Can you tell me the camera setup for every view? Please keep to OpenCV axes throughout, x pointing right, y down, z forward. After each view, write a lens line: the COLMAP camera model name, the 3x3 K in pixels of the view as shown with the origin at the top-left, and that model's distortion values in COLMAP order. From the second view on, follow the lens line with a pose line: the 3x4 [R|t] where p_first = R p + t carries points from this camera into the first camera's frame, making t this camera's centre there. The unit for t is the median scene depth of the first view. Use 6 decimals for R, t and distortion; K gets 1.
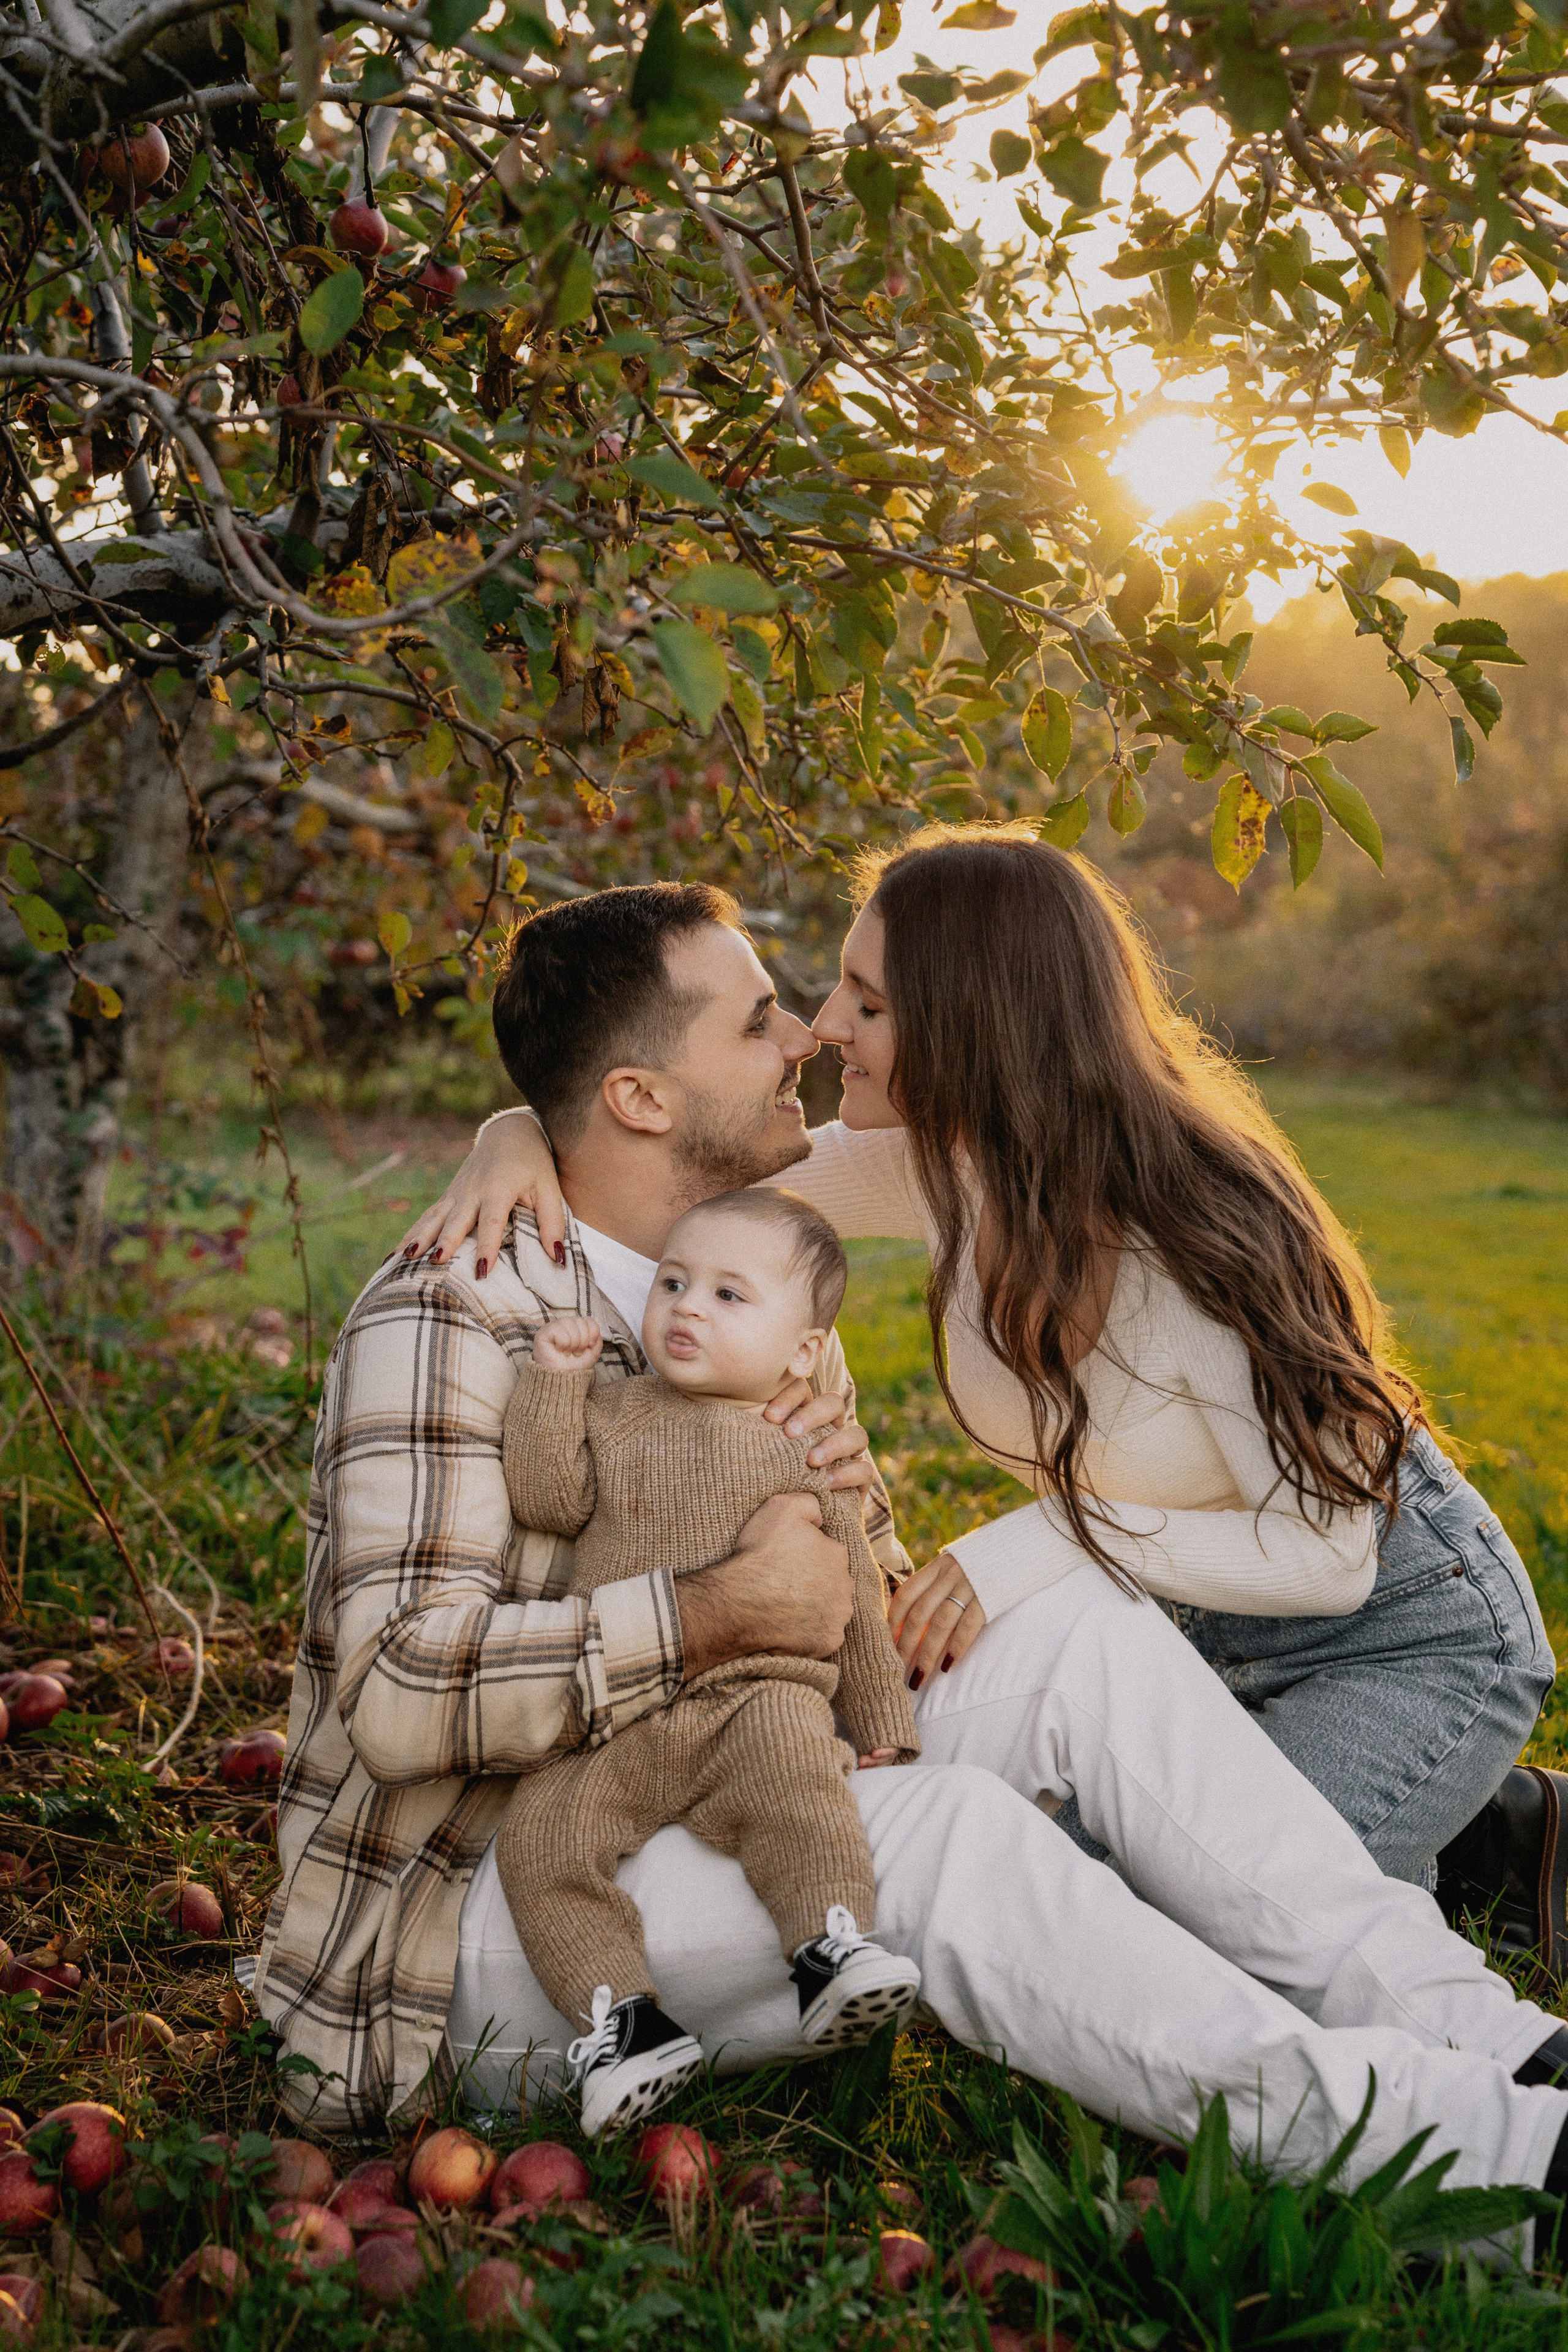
lens RADIAL K [[4659.3, 0, 770.2], [0, 4659.3, 1176.2], [0, 0, 1]] dist [0.533603, 0.000000]
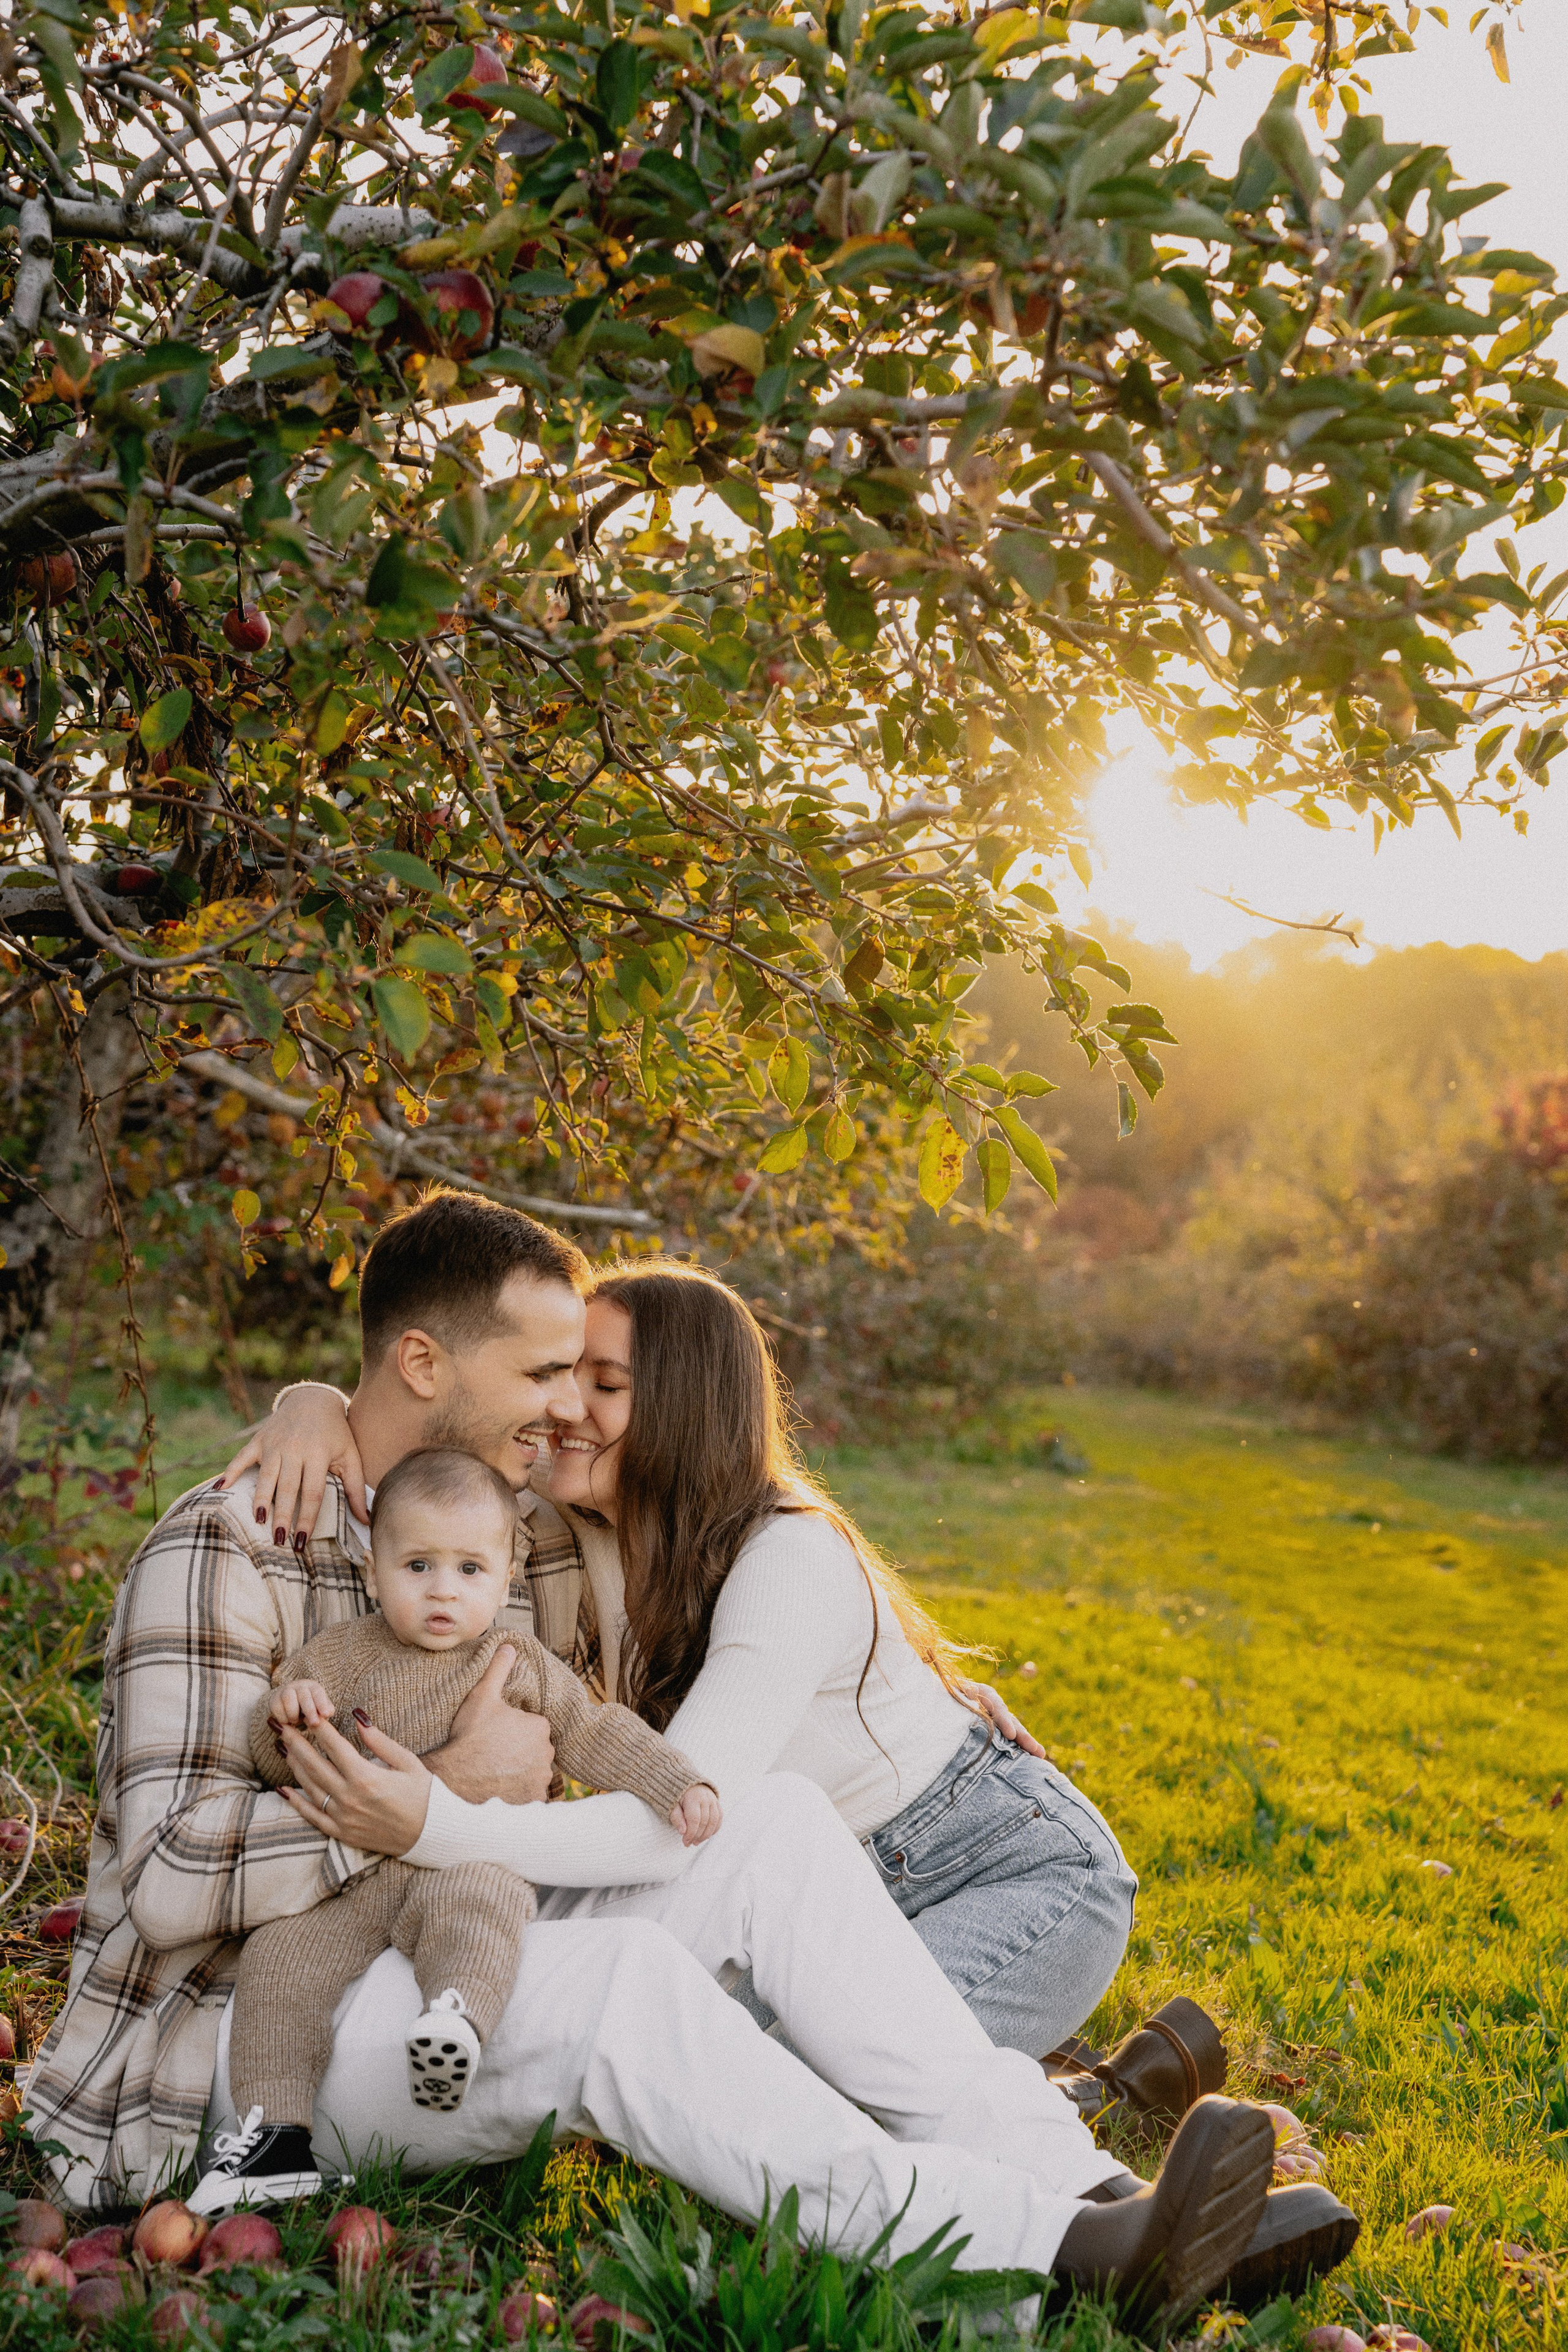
lens RADIAL K [[4447.1, 0, 794.7], [0, 4447.1, 1182.9], [0, 0, 1]] dist [0.511605, 0.000000]
pose [[0.998136, 0.058315, 0.018018, 0.039627], [-0.057038, 0.996273, -0.064702, 0.007005], [-0.021724, 0.063554, 0.997742, -0.131197]]
